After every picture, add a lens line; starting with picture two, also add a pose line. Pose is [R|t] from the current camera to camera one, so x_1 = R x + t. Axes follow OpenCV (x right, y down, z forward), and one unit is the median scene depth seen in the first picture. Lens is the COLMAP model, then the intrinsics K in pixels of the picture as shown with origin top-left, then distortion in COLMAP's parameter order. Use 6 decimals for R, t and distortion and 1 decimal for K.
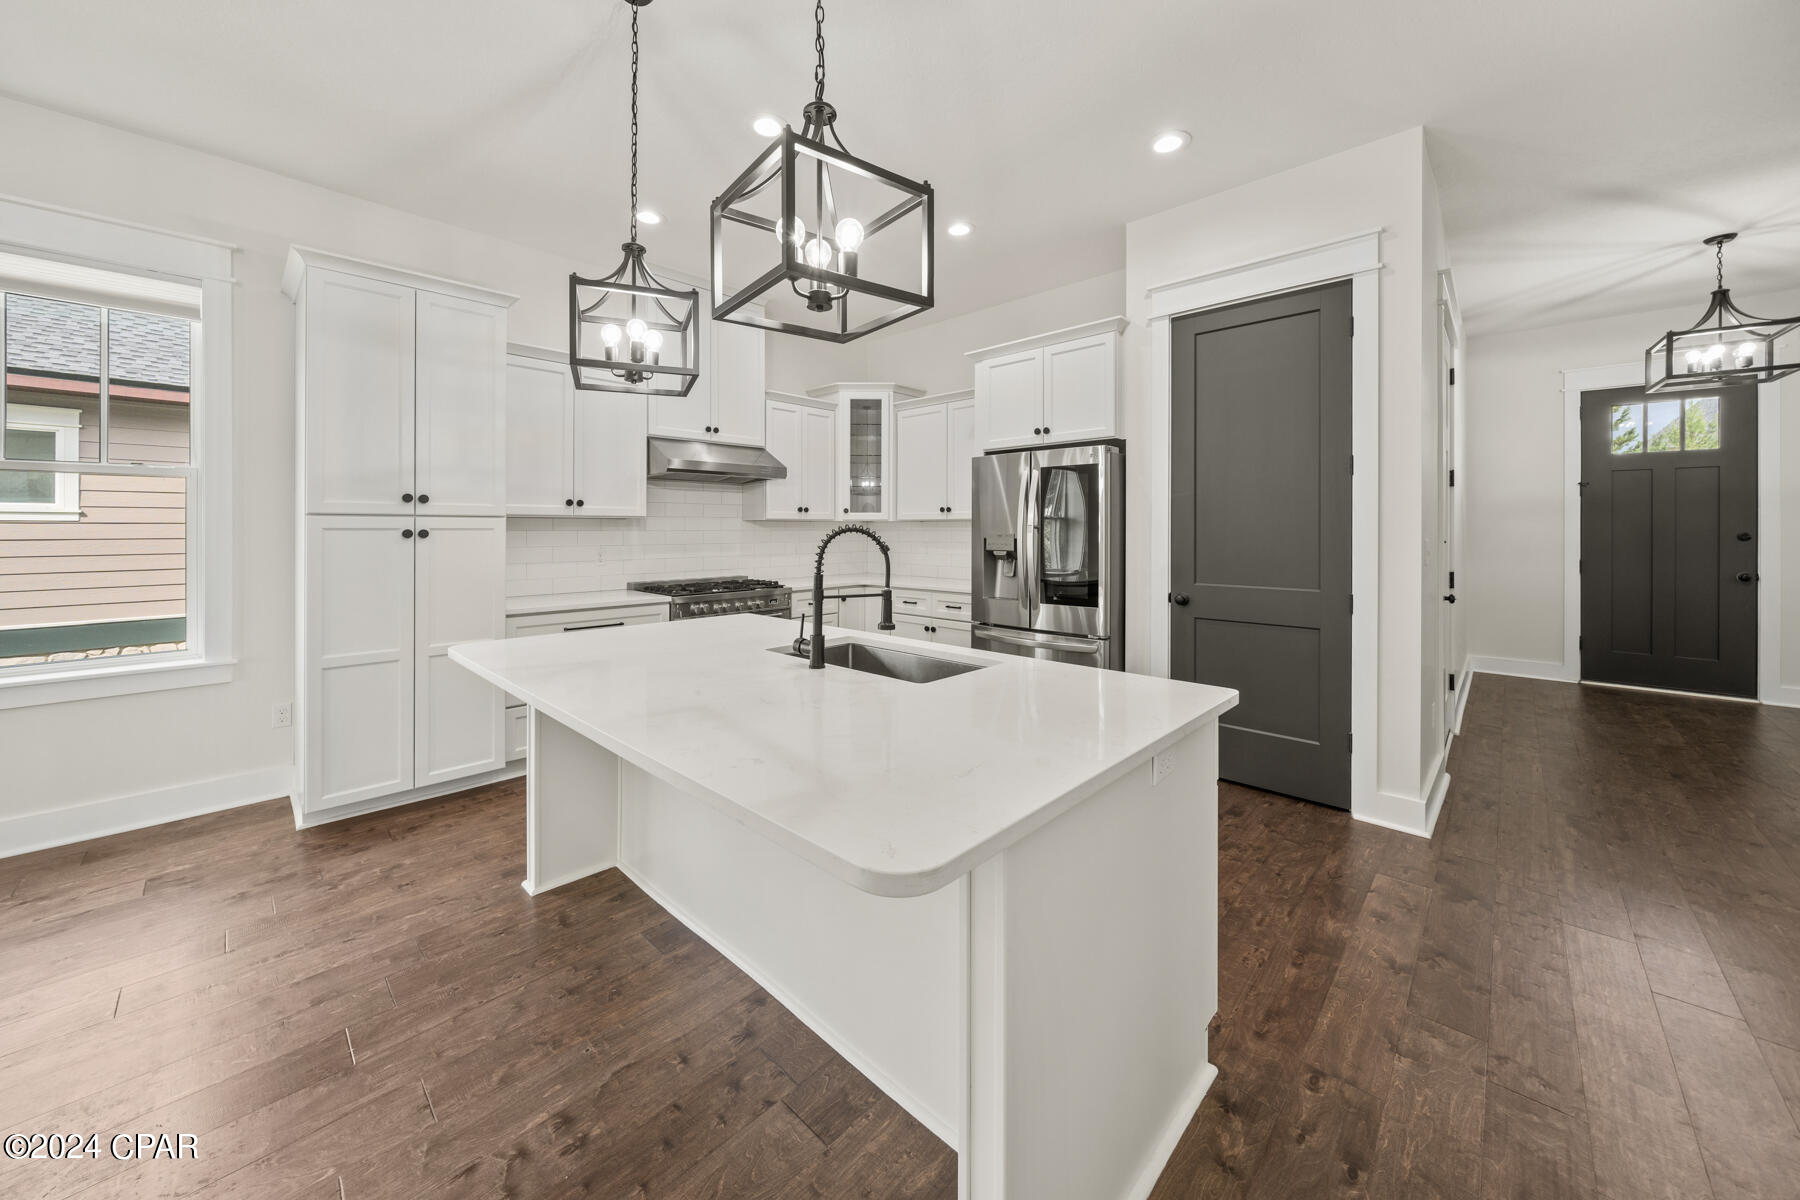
lens RADIAL K [[648.9, 0, 889.4], [0, 648.9, 529.6], [0, 0, 1]] dist [0.000632, -0.000027]
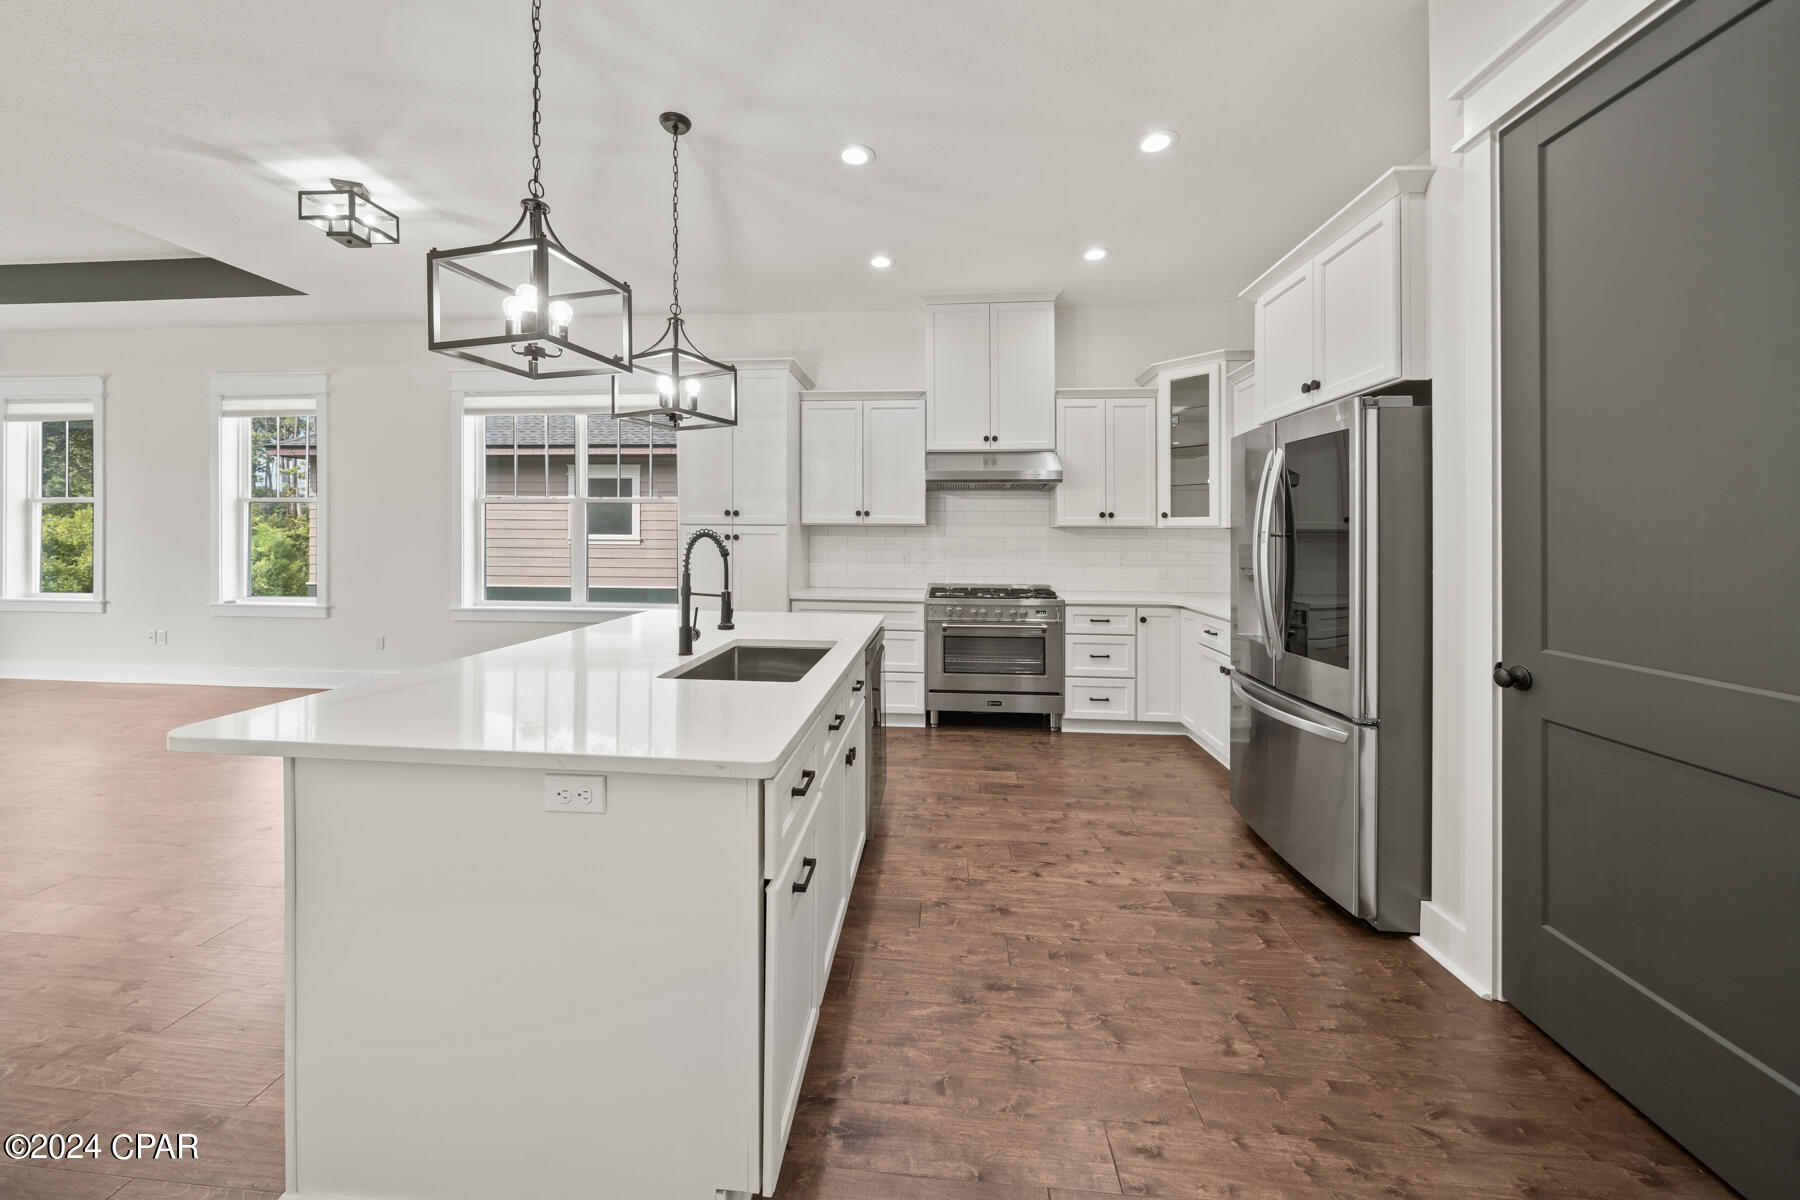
lens RADIAL K [[644.9, 0, 874.5], [0, 644.9, 536.9], [0, 0, 1]] dist [-0.001976, -0.000086]
pose [[0.619742, 0.005946, -0.784783, 0.451792], [-0.008295, 0.999965, 0.001026, 0.000994], [0.784762, 0.005874, 0.619770, 0.249994]]
